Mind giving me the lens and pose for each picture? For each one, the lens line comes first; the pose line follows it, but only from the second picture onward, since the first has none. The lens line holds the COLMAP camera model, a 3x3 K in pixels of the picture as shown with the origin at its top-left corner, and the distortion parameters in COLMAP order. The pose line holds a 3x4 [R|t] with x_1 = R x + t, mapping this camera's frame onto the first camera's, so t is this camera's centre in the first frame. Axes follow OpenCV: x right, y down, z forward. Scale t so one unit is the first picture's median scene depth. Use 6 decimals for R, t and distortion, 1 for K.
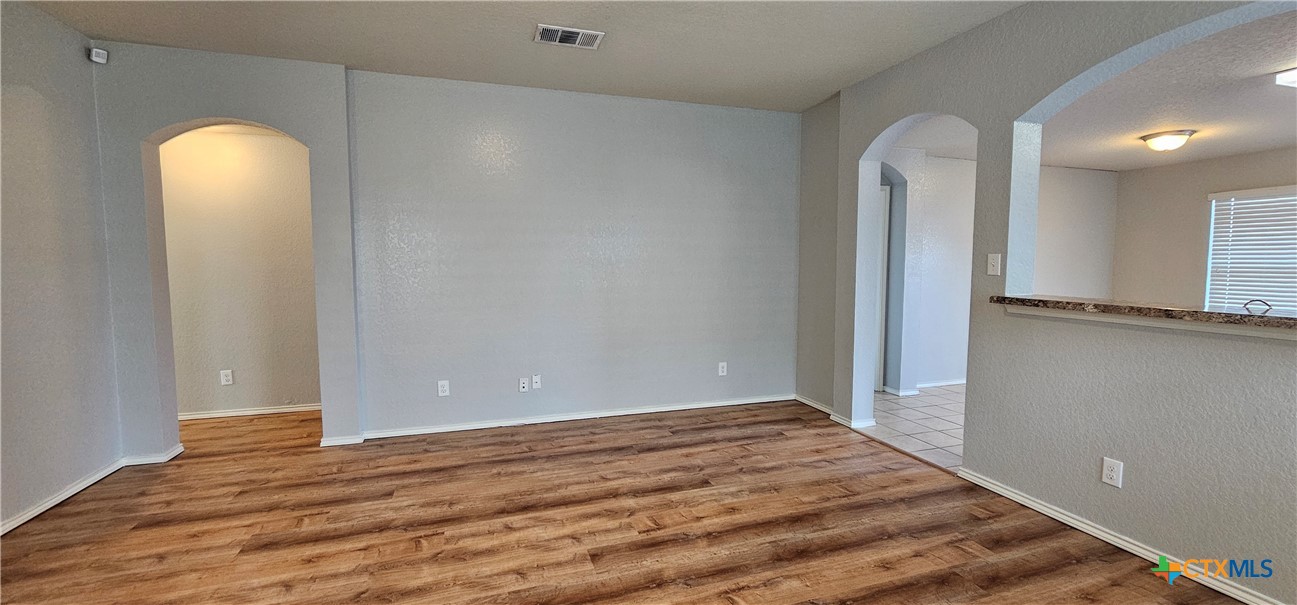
lens RADIAL K [[532.5, 0, 650.4], [0, 532.5, 302.4], [0, 0, 1]] dist [-0.007112, 0.001111]
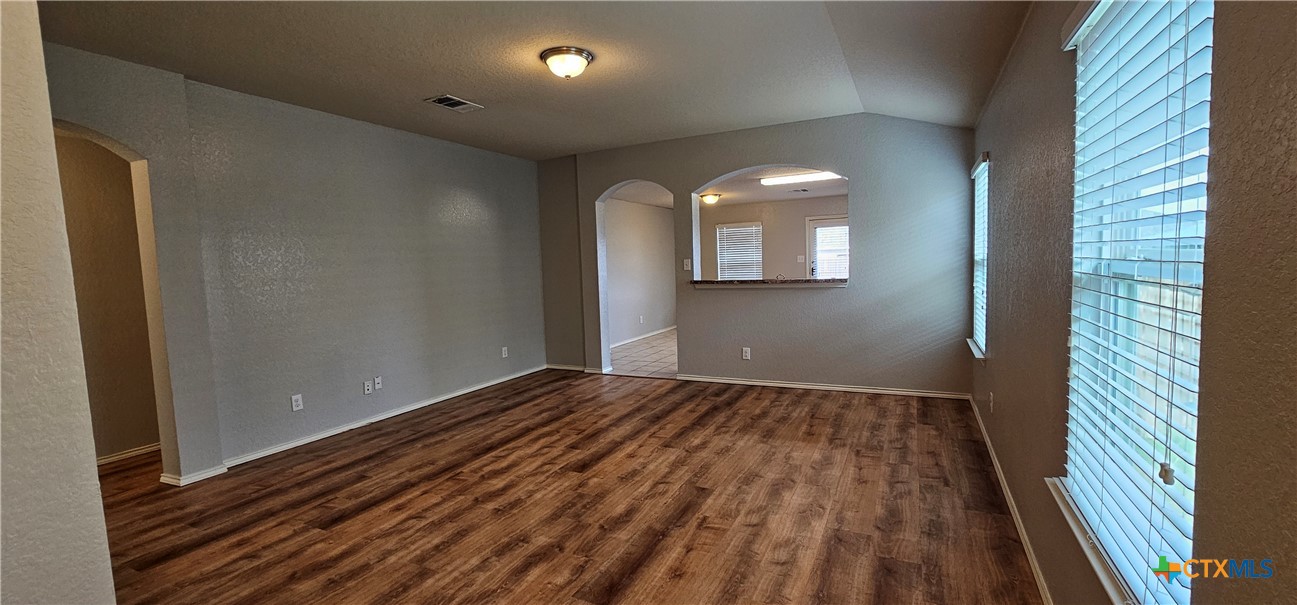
lens RADIAL K [[532.5, 0, 642.0], [0, 532.5, 306.3], [0, 0, 1]] dist [-0.007112, 0.001111]
pose [[0.710123, -0.082164, 0.699267, -0.820416], [0.091439, 0.995519, 0.024115, 0.018171], [-0.698115, 0.046815, 0.714453, -0.264214]]
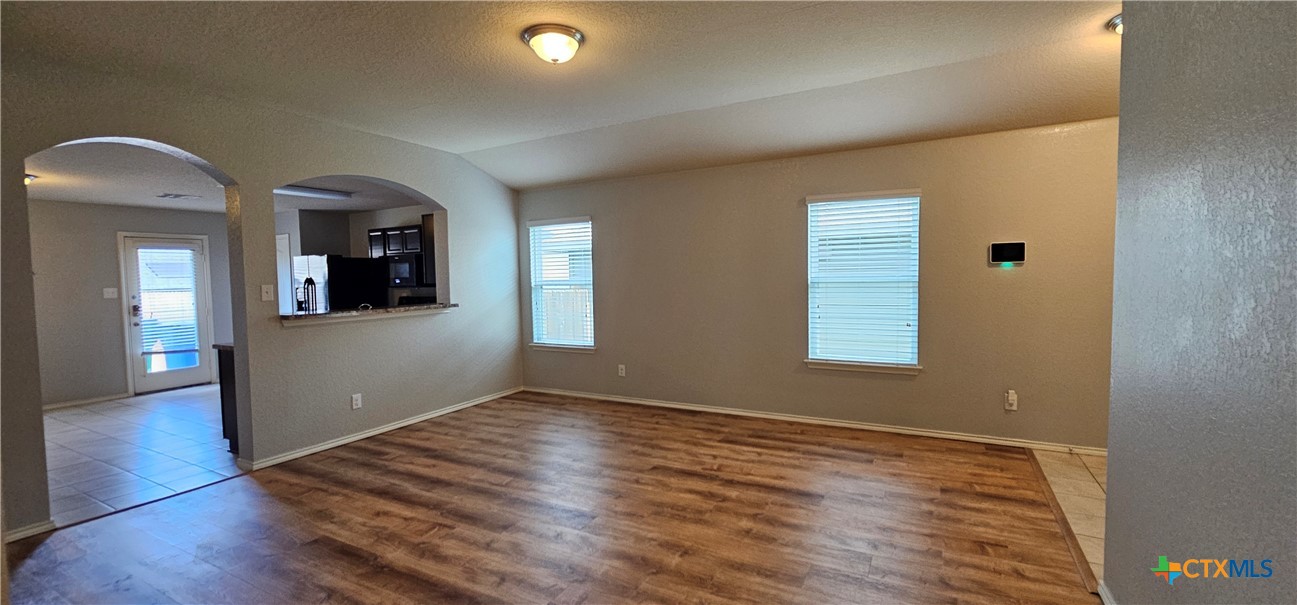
lens RADIAL K [[532.5, 0, 654.0], [0, 532.5, 301.9], [0, 0, 1]] dist [-0.007112, 0.001111]
pose [[-0.687862, -0.020377, 0.725555, -0.933973], [0.081245, 0.991163, 0.104860, -0.104112], [-0.721280, 0.131077, -0.680128, 1.166880]]
